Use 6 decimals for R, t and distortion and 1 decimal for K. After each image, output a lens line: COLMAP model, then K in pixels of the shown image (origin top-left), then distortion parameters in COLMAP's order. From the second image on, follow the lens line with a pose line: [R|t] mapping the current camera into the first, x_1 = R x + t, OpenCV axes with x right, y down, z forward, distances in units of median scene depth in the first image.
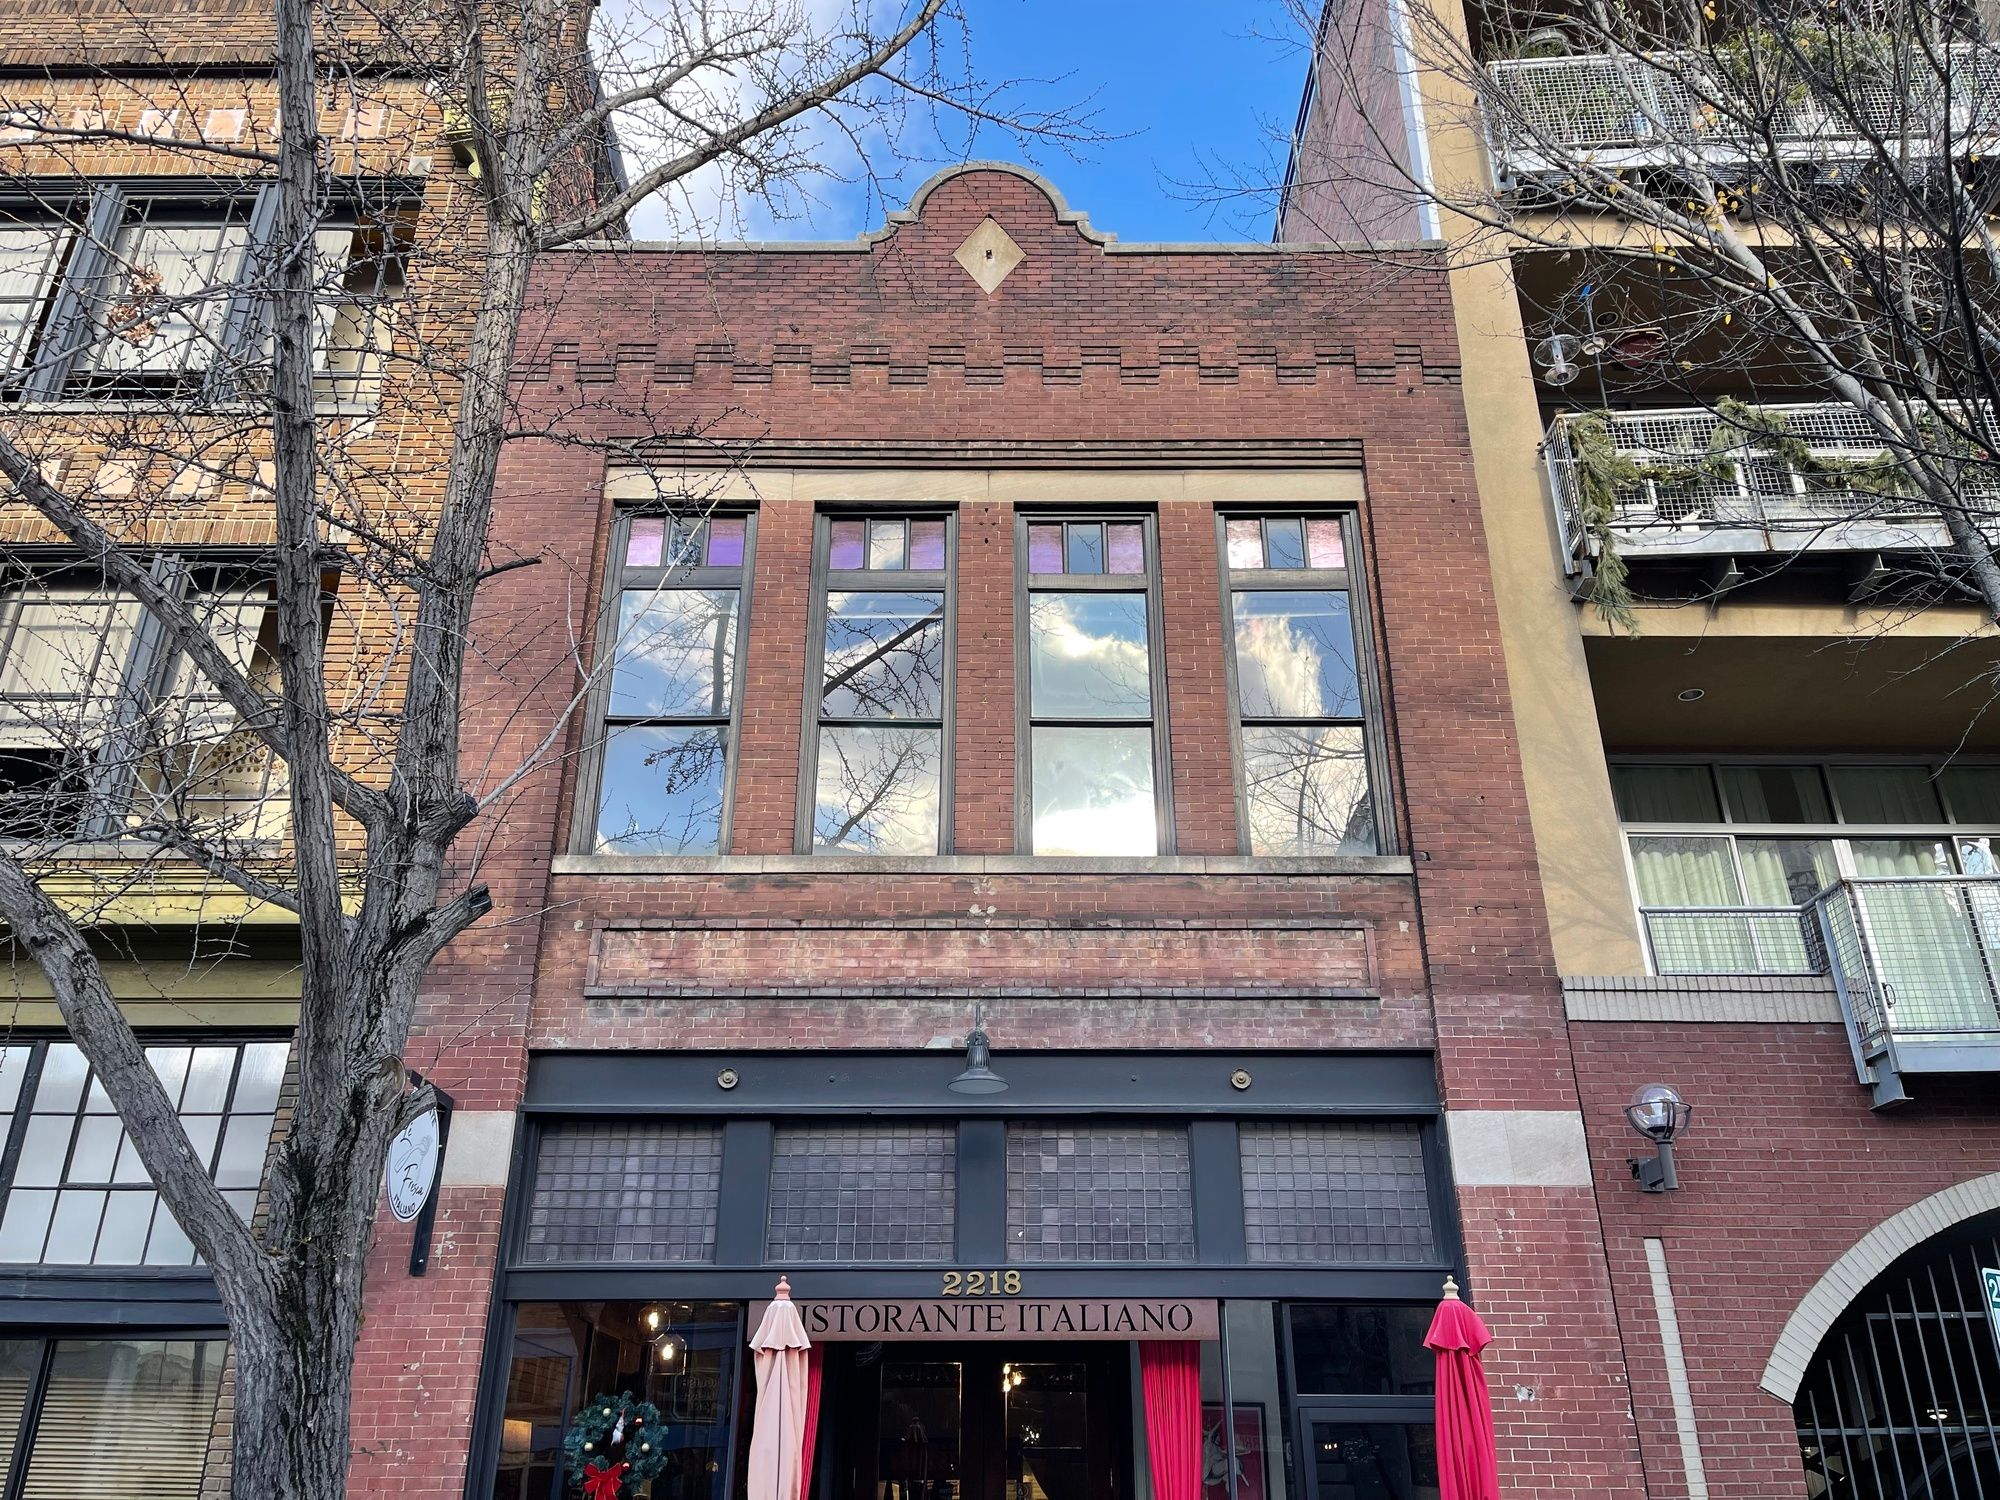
lens RADIAL K [[1500.0, 0, 1008.7], [0, 1500.0, 762.7], [0, 0, 1]] dist [0.003312, -0.009354]
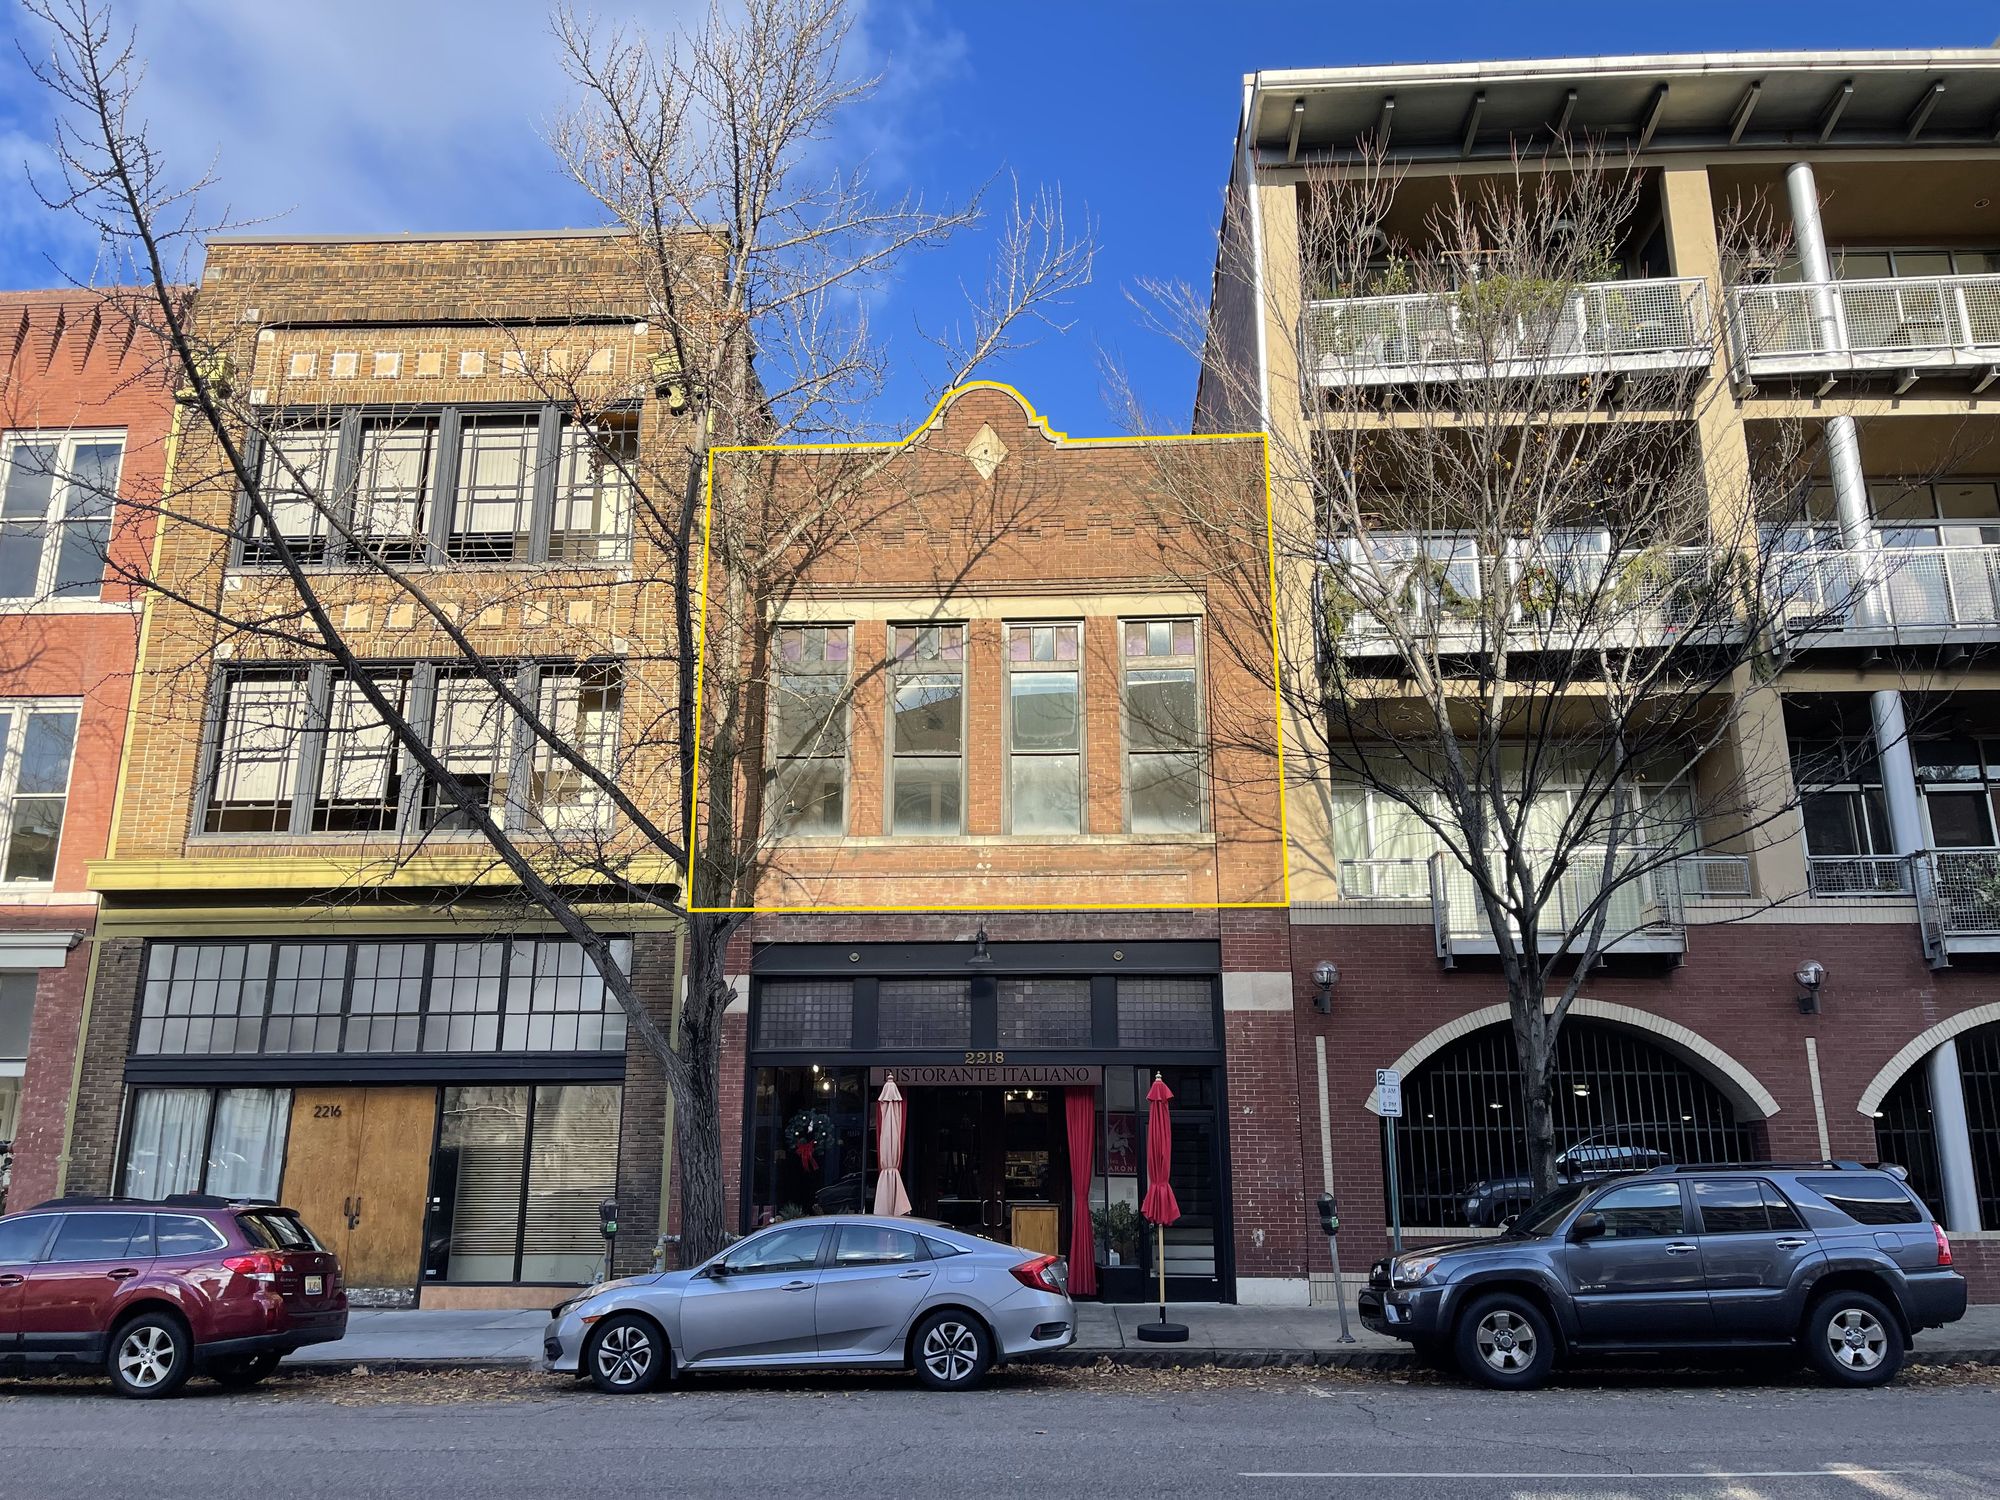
lens RADIAL K [[1500.0, 0, 997.4], [0, 1500.0, 741.1], [0, 0, 1]] dist [0.003312, -0.009354]
pose [[0.998239, -0.014333, -0.057565, 0.116534], [0.024158, 0.984482, 0.173812, -0.405486], [0.054181, -0.174897, 0.983095, -0.870535]]
